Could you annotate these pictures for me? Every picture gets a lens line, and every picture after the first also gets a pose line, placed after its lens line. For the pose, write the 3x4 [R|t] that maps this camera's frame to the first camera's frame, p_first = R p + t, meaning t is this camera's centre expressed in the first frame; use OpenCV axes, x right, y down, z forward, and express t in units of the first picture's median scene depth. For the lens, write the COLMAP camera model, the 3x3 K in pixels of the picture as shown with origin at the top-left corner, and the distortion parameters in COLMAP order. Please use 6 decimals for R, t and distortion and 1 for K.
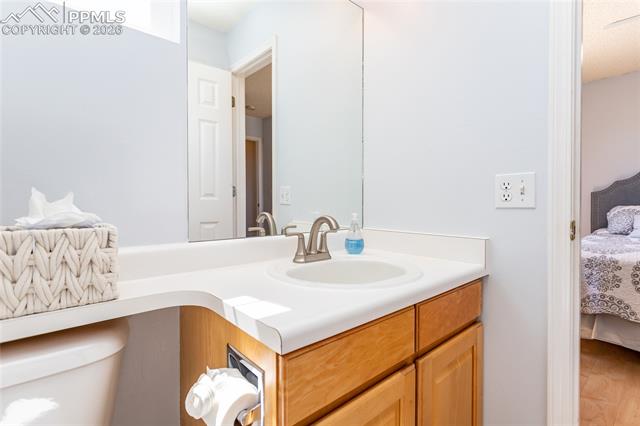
lens RADIAL K [[307.4, 0, 319.5], [0, 307.4, 202.6], [0, 0, 1]] dist [0.002059, 0.000234]
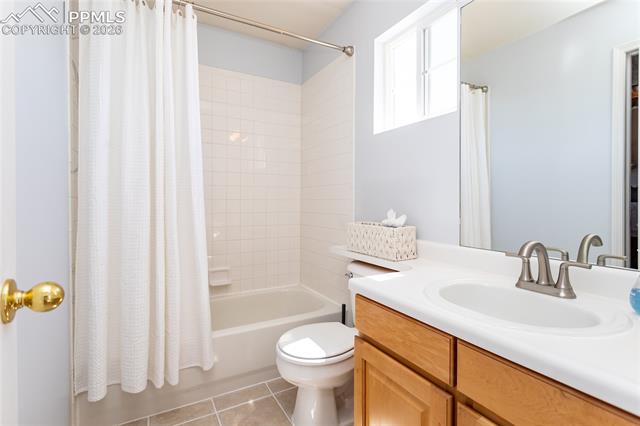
lens RADIAL K [[307.4, 0, 319.5], [0, 307.4, 202.6], [0, 0, 1]] dist [0.002059, 0.000234]
pose [[-0.202737, 0.002433, -0.979230, 1.319948], [-0.011853, 0.999918, 0.004938, -0.083109], [0.979162, 0.012607, -0.202691, 0.778816]]
